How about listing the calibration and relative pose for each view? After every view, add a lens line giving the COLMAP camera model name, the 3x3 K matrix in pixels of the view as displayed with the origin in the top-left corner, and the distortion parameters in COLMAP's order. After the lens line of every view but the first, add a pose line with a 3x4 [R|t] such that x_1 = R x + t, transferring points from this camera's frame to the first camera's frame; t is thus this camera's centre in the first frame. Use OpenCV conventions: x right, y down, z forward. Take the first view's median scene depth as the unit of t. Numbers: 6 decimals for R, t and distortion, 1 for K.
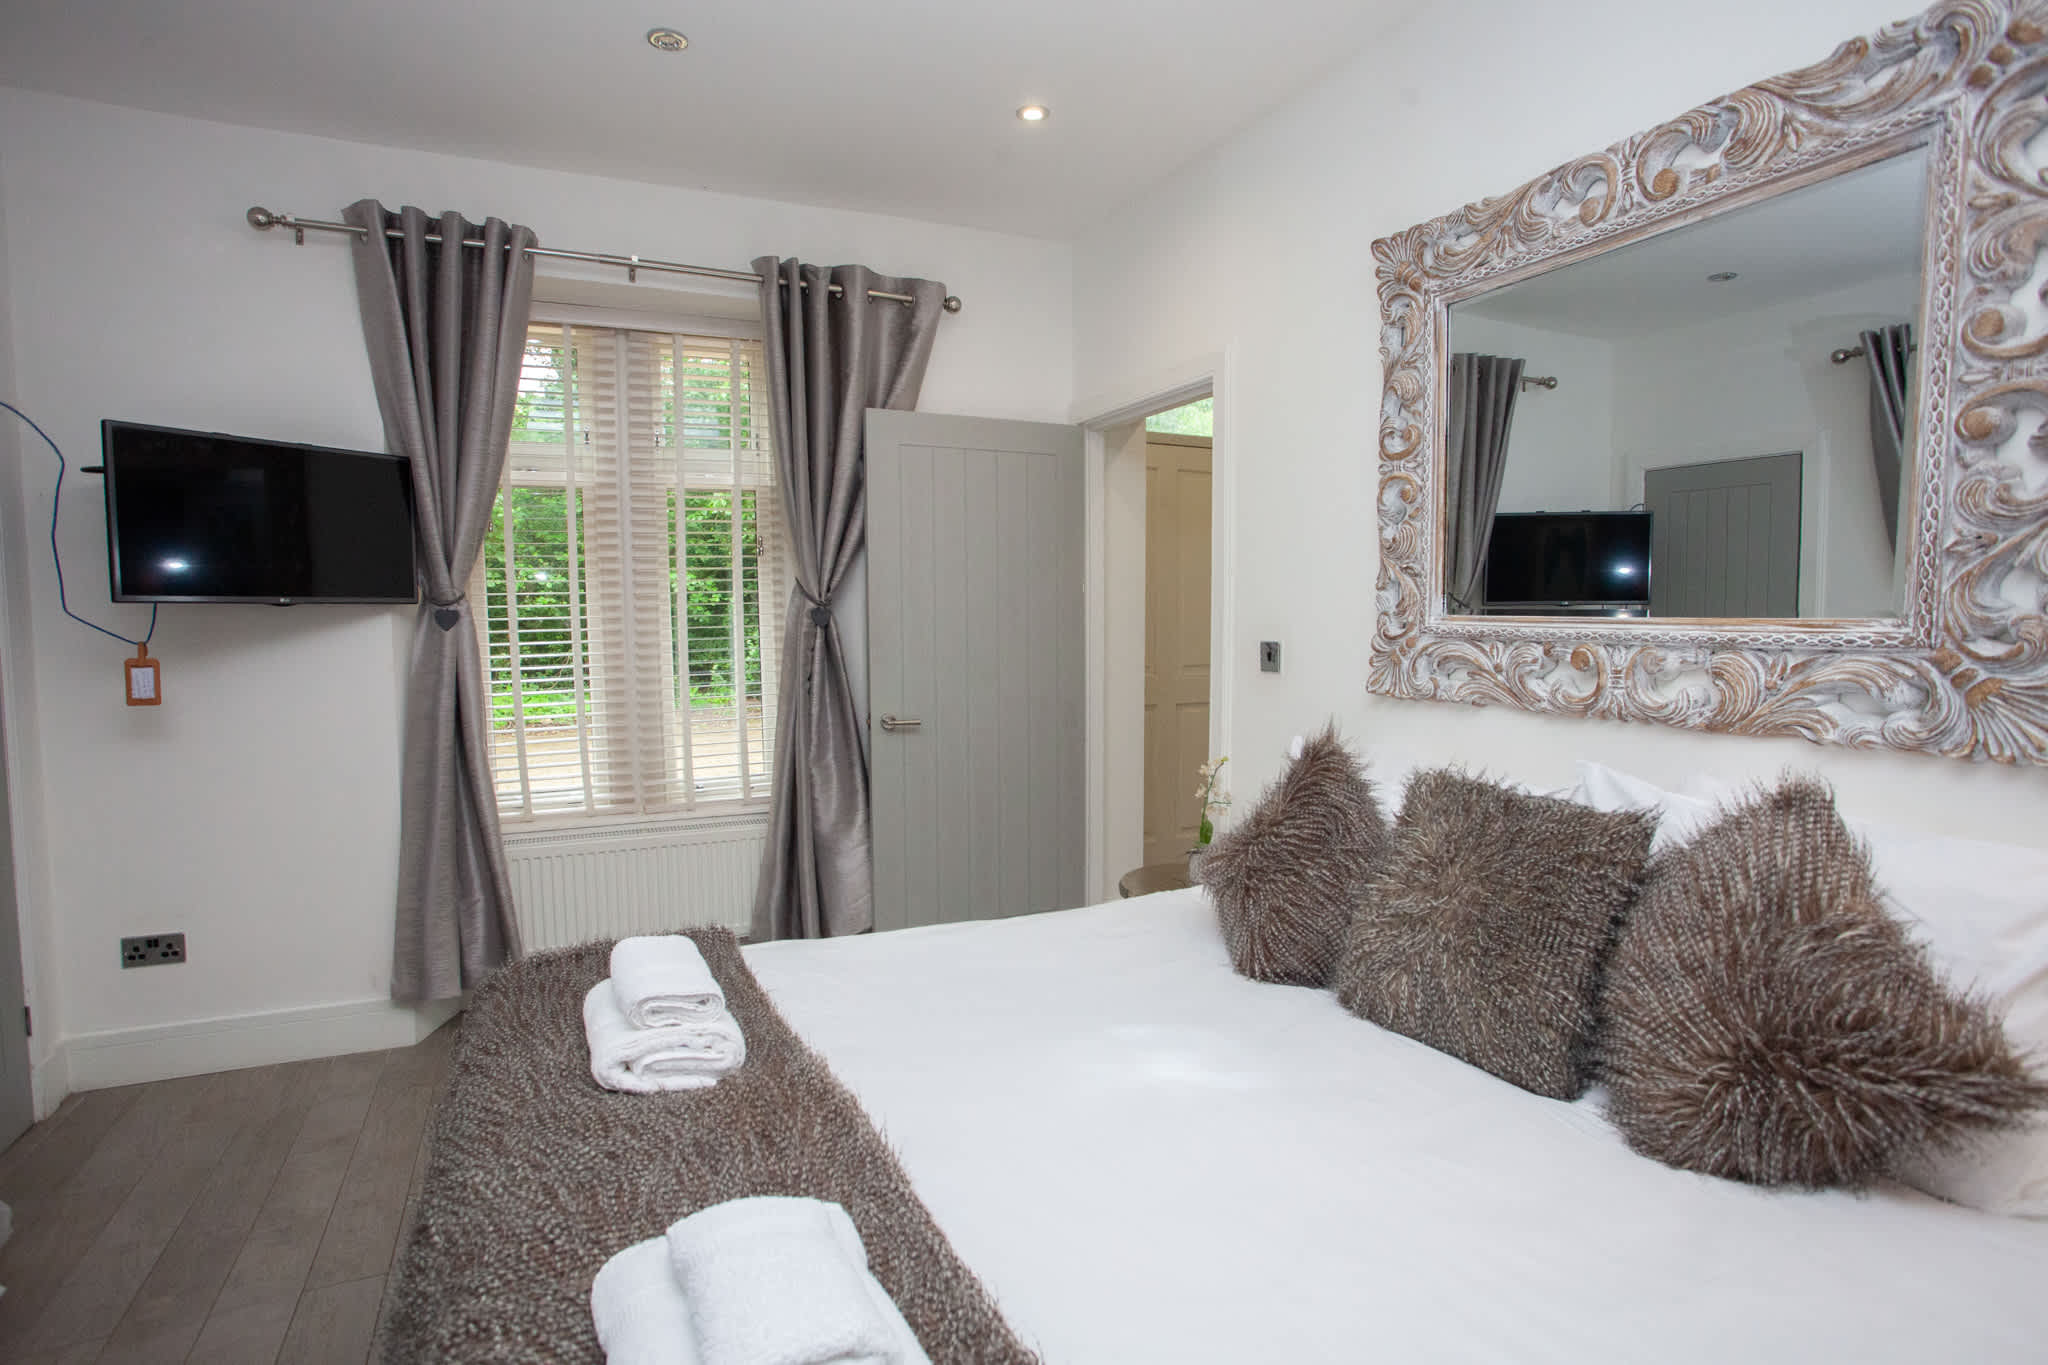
lens RADIAL K [[1024.8, 0, 1024.0], [0, 1024.8, 682.5], [0, 0, 1]] dist [-0.003244, -0.000474]
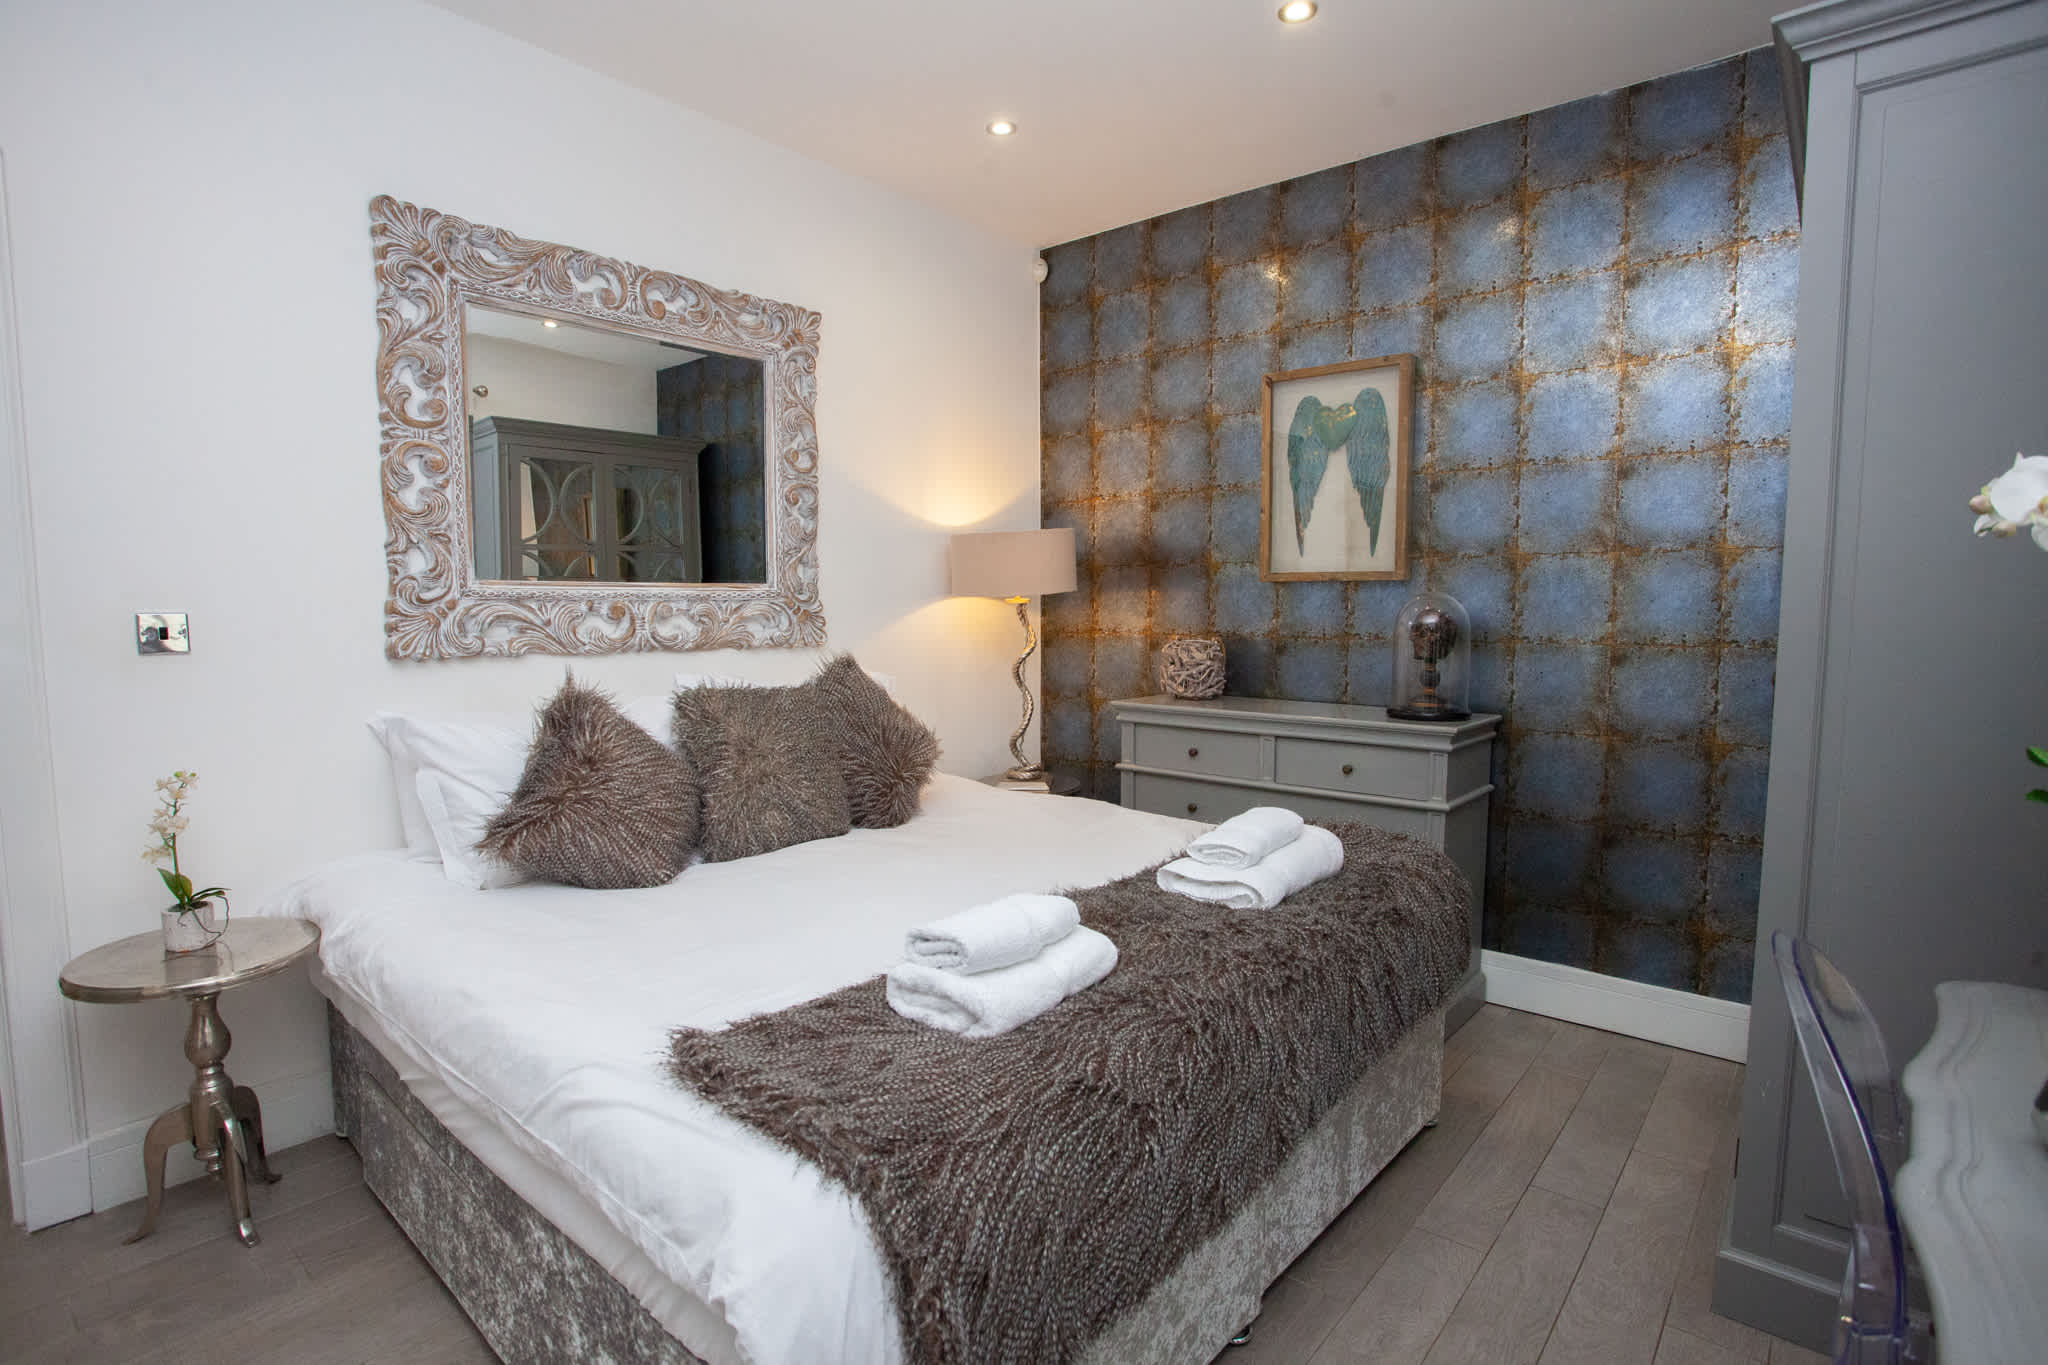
lens RADIAL K [[1024.8, 0, 1024.0], [0, 1024.8, 682.5], [0, 0, 1]] dist [-0.003244, -0.000474]
pose [[-0.400834, -0.082352, 0.912442, -1.011598], [0.058862, 0.991579, 0.115352, -0.056533], [-0.914258, 0.099945, -0.392611, 1.061192]]
